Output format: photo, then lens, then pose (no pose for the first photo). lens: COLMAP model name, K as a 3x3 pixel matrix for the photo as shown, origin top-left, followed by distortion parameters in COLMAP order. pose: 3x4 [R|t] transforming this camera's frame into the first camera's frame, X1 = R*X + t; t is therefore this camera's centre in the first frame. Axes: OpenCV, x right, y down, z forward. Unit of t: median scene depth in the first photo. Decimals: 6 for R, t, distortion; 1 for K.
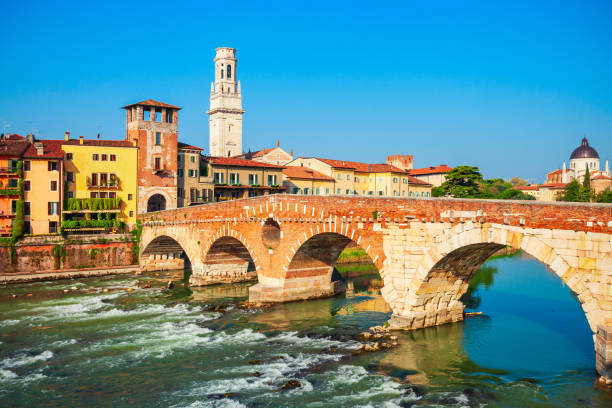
lens RADIAL K [[598.9, 0, 319.4], [0, 598.9, 221.0], [0, 0, 1]] dist [-0.029952, 0.000000]
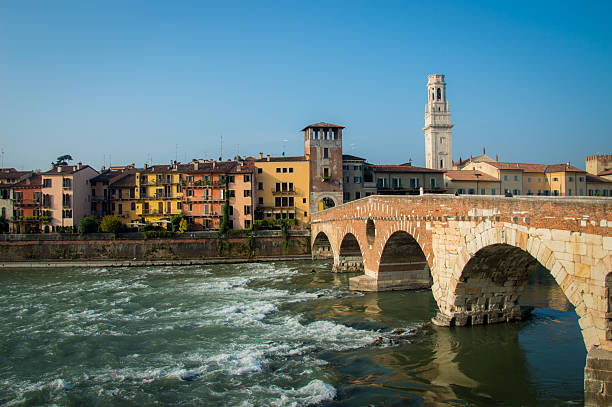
lens RADIAL K [[486.6, 0, 337.2], [0, 486.6, 202.0], [0, 0, 1]] dist [-0.038808, 0.038800]
pose [[0.904939, -0.018630, -0.425134, 0.191859], [0.004419, 0.999399, -0.034390, -0.001548], [0.425519, 0.029243, 0.904477, 0.105969]]
